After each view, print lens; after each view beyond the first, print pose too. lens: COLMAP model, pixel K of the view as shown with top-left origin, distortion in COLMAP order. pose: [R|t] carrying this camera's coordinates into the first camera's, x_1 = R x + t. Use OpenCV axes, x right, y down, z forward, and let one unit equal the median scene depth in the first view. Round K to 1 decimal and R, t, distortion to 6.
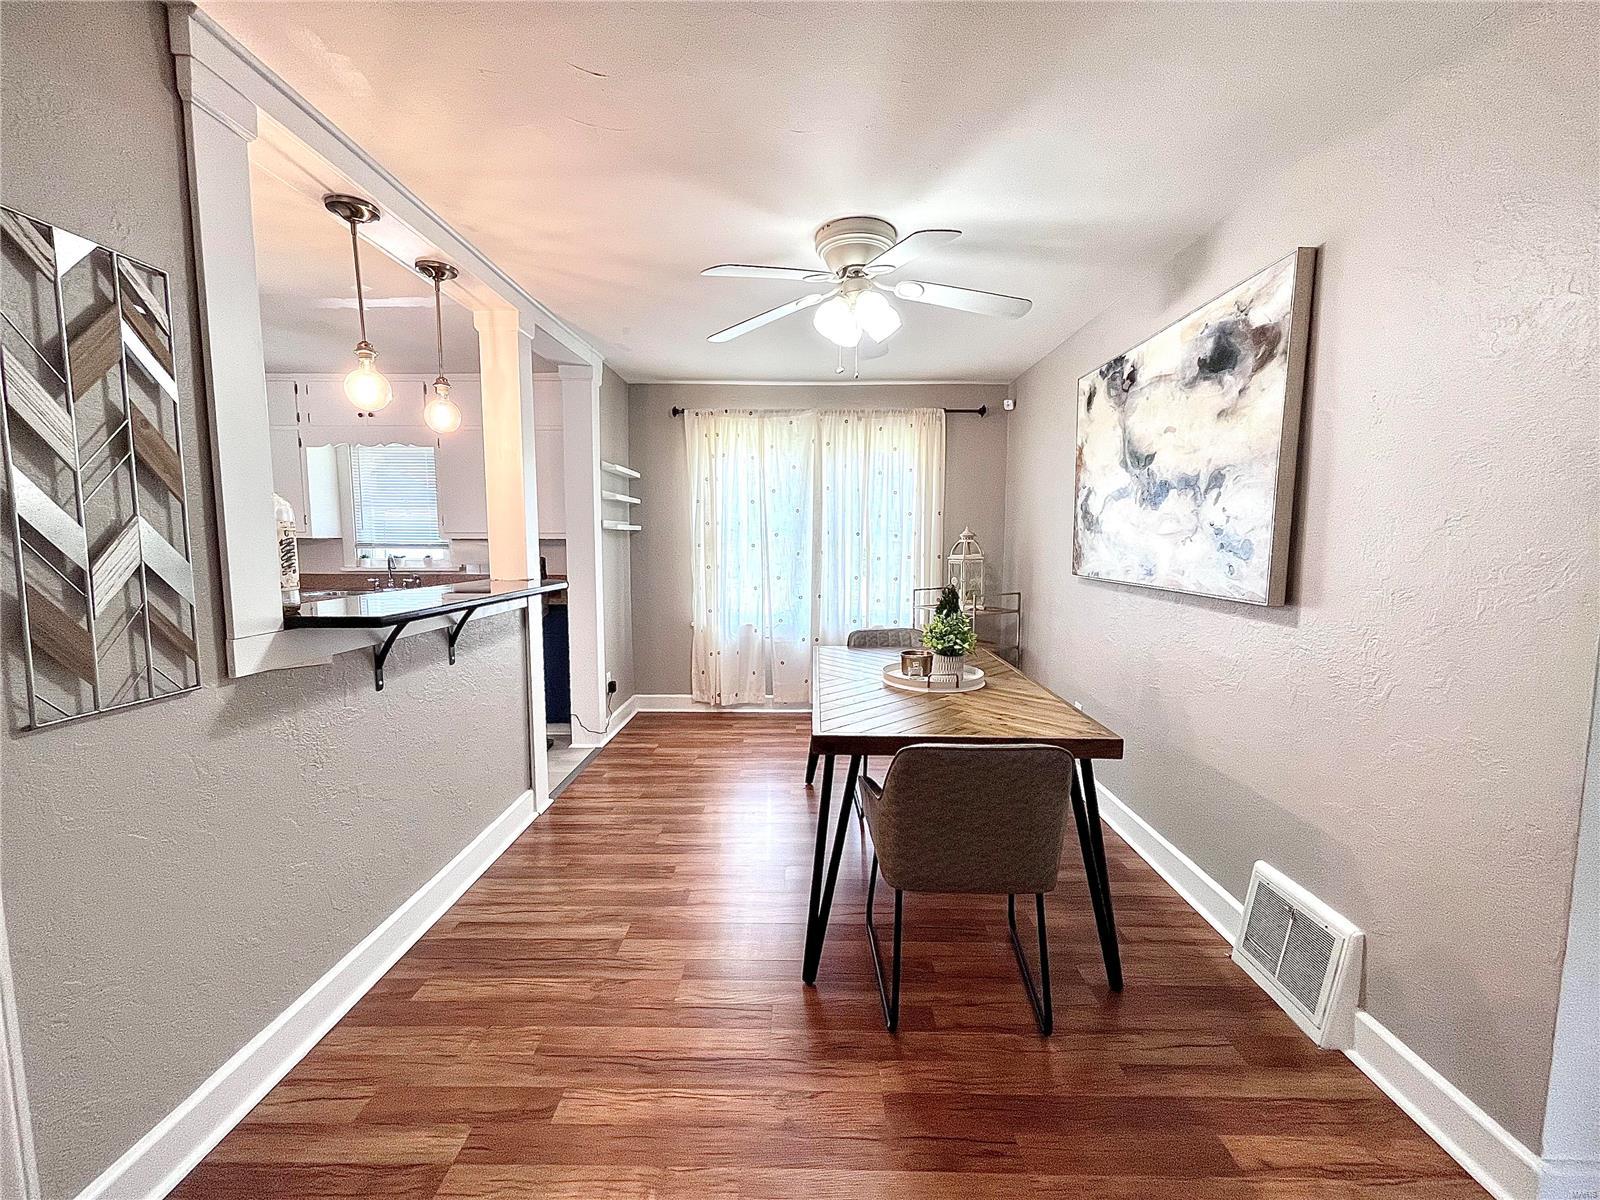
lens RADIAL K [[645.6, 0, 800.0], [0, 645.6, 600.0], [0, 0, 1]] dist [-0.002846, 0.000199]
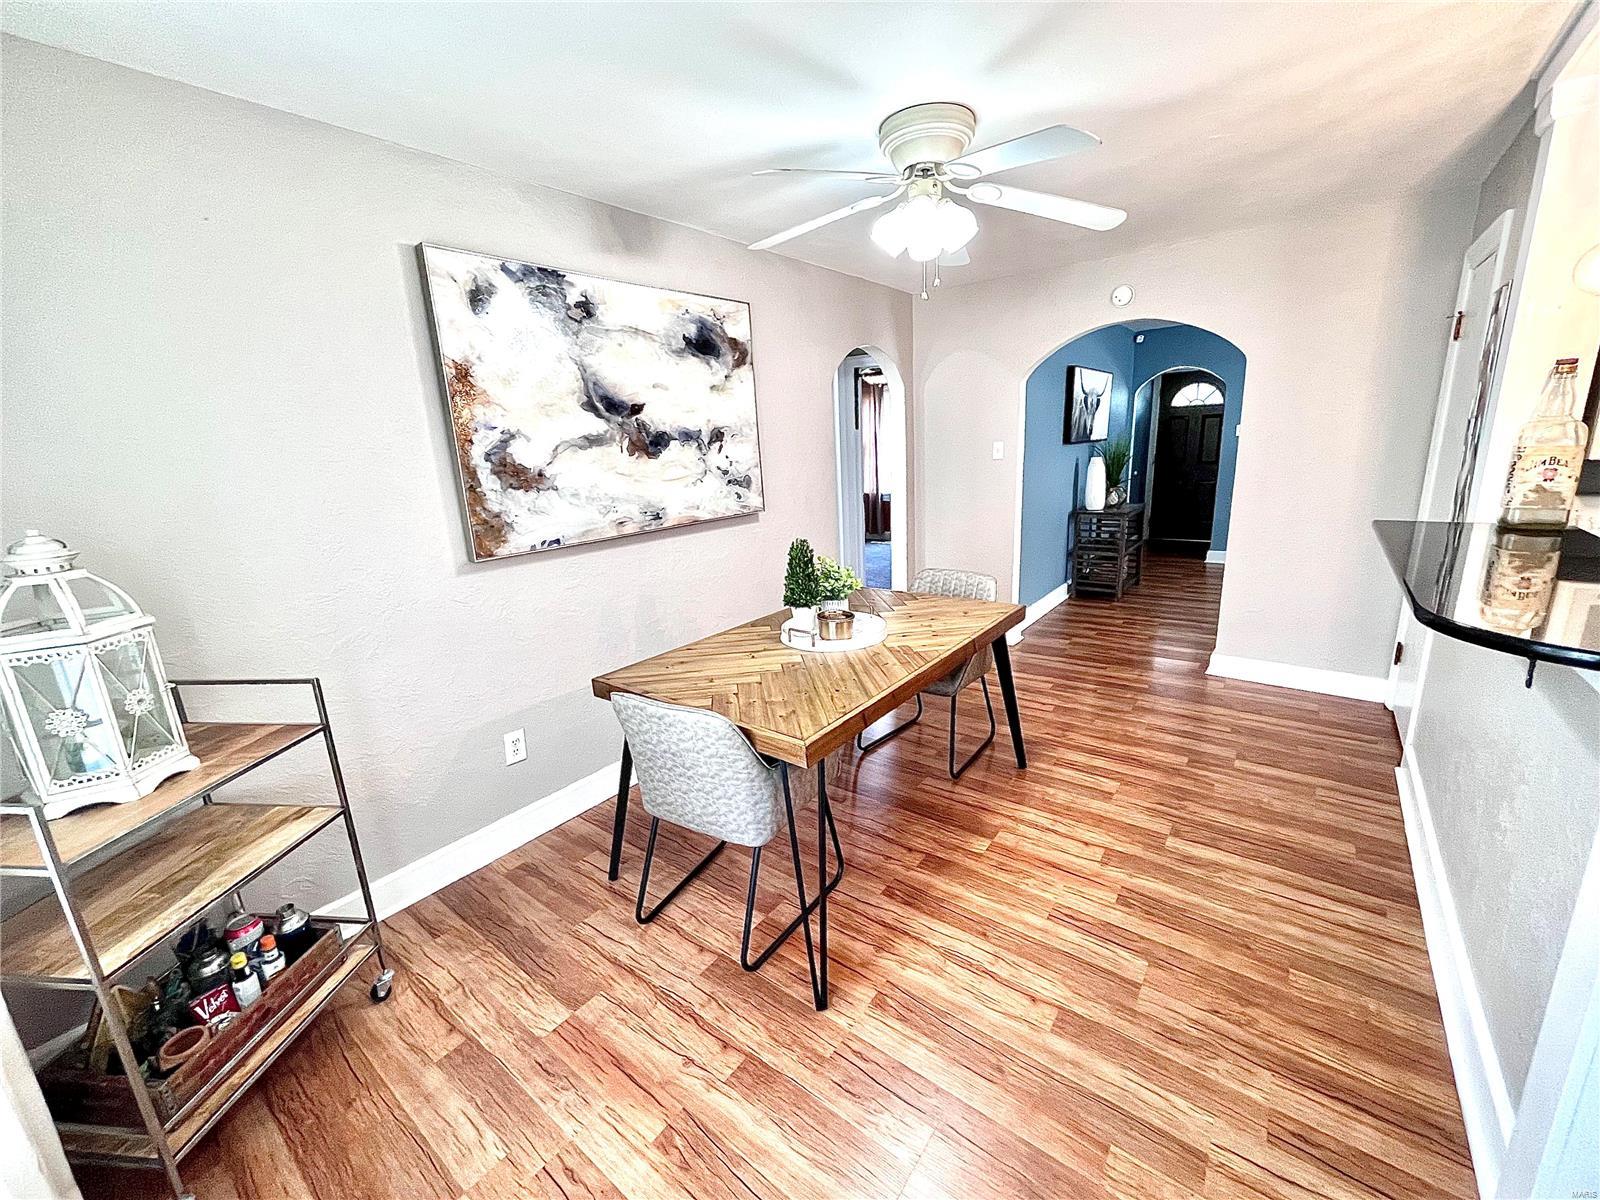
lens RADIAL K [[645.6, 0, 800.0], [0, 645.6, 600.0], [0, 0, 1]] dist [-0.002846, 0.000199]
pose [[-0.797834, -0.110148, 0.592730, -0.360193], [0.106661, 0.941870, 0.318599, -0.266089], [-0.593367, 0.317410, -0.739707, 1.960807]]
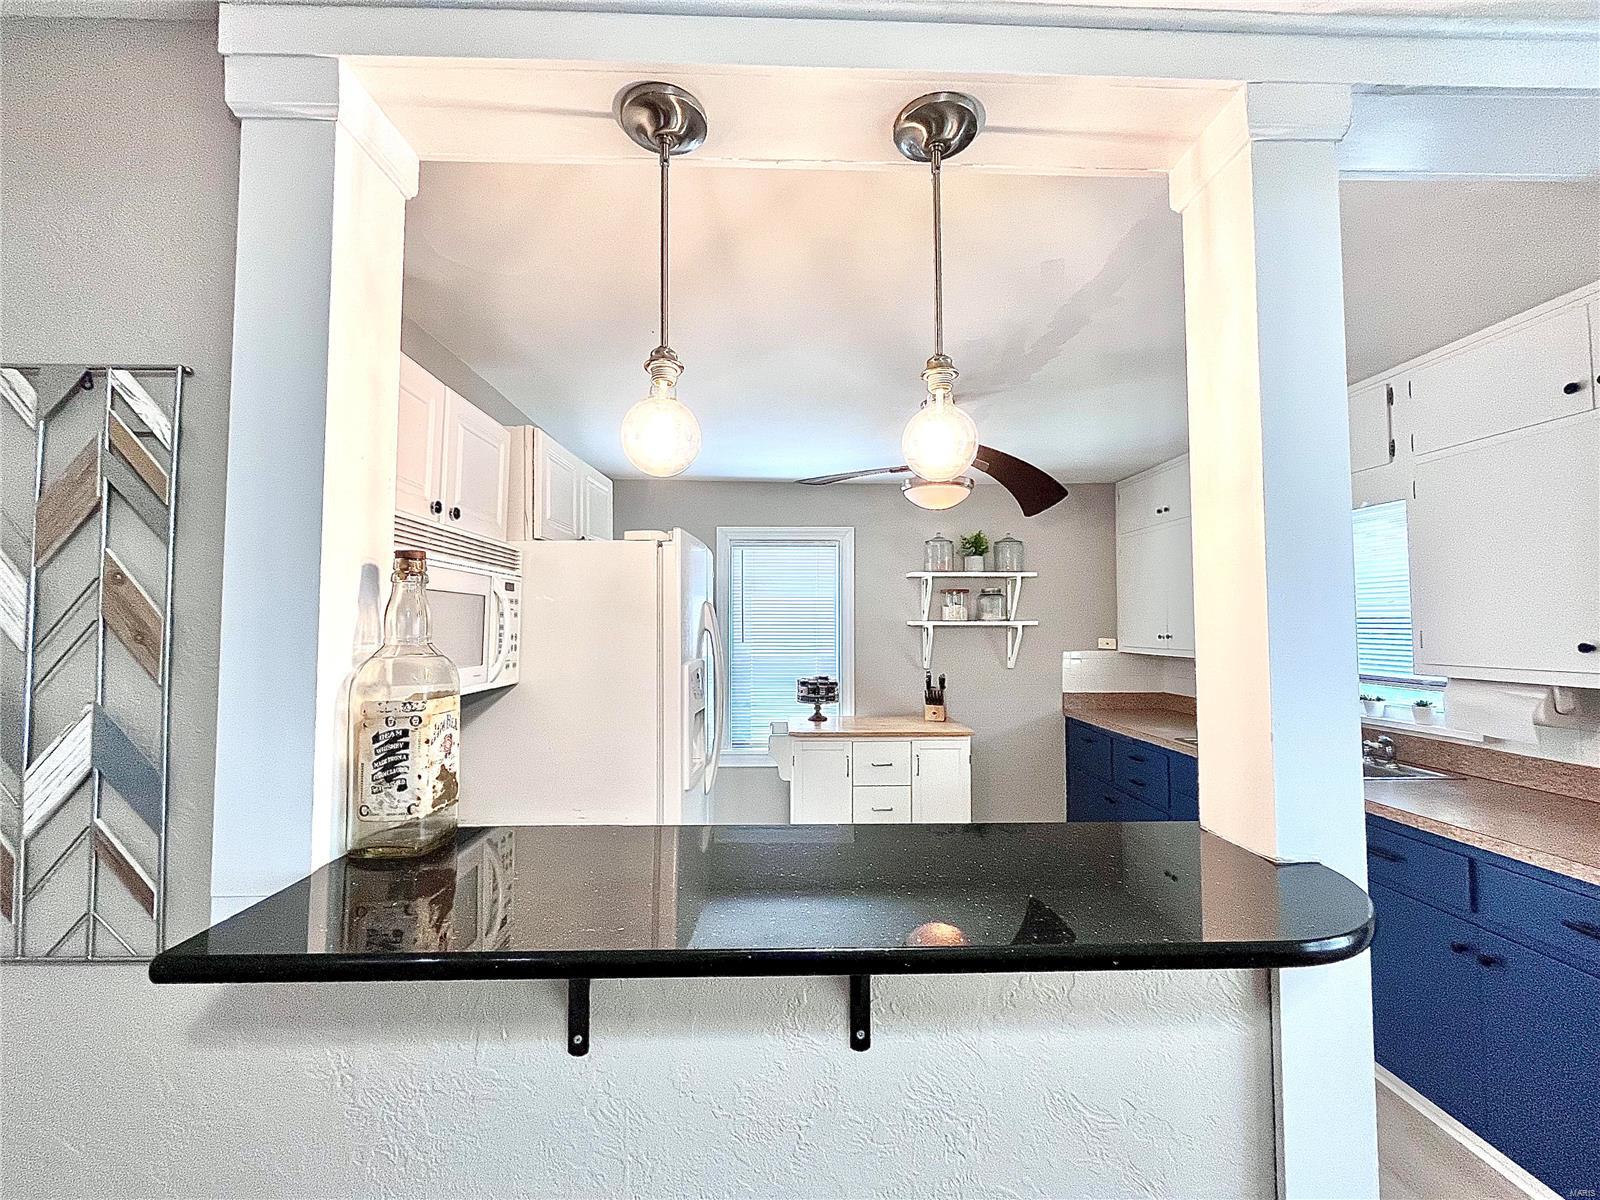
lens RADIAL K [[645.6, 0, 800.0], [0, 645.6, 600.0], [0, 0, 1]] dist [-0.002846, 0.000199]
pose [[0.041383, -0.045160, -0.998122, -0.137590], [-0.097808, 0.993997, -0.049029, -0.158245], [0.994344, 0.099654, 0.036718, 0.957715]]
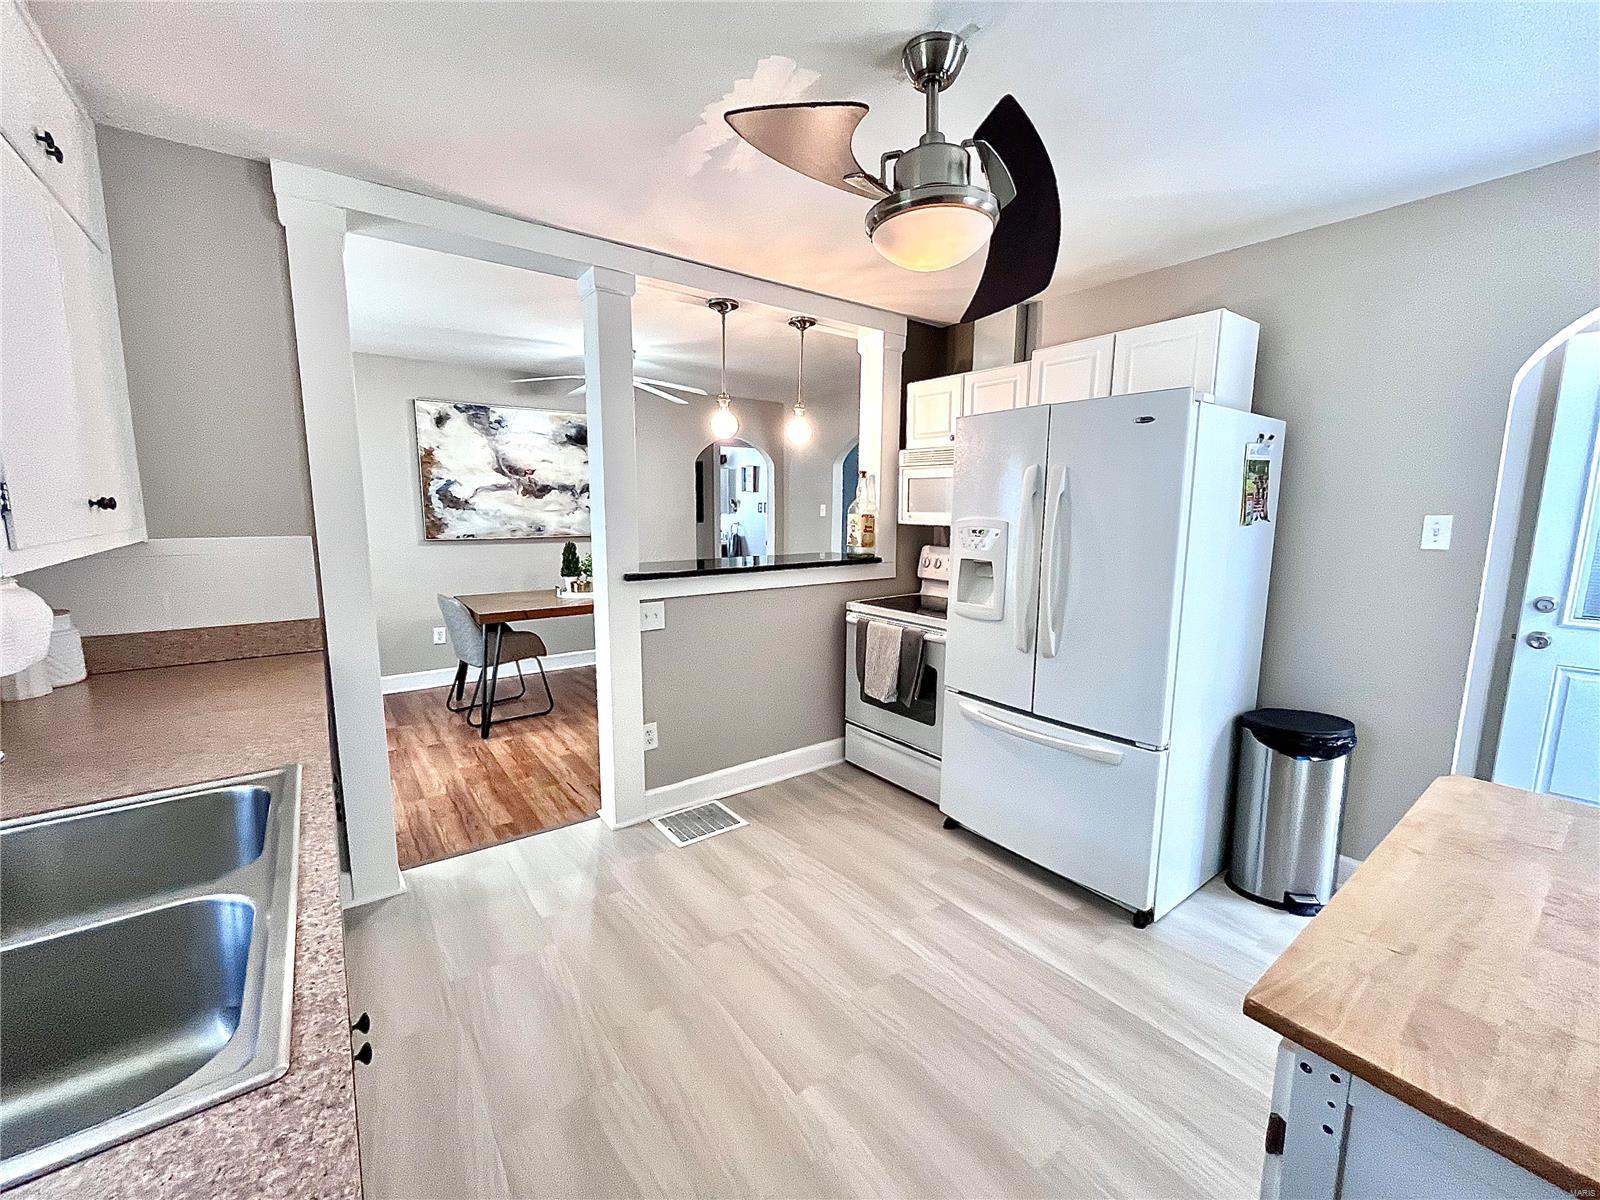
lens RADIAL K [[645.6, 0, 800.0], [0, 645.6, 600.0], [0, 0, 1]] dist [-0.002846, 0.000199]
pose [[-0.609779, -0.125840, 0.782517, -1.786356], [0.069960, 0.974915, 0.211297, -0.226429], [-0.789478, 0.183590, -0.585679, 1.808838]]
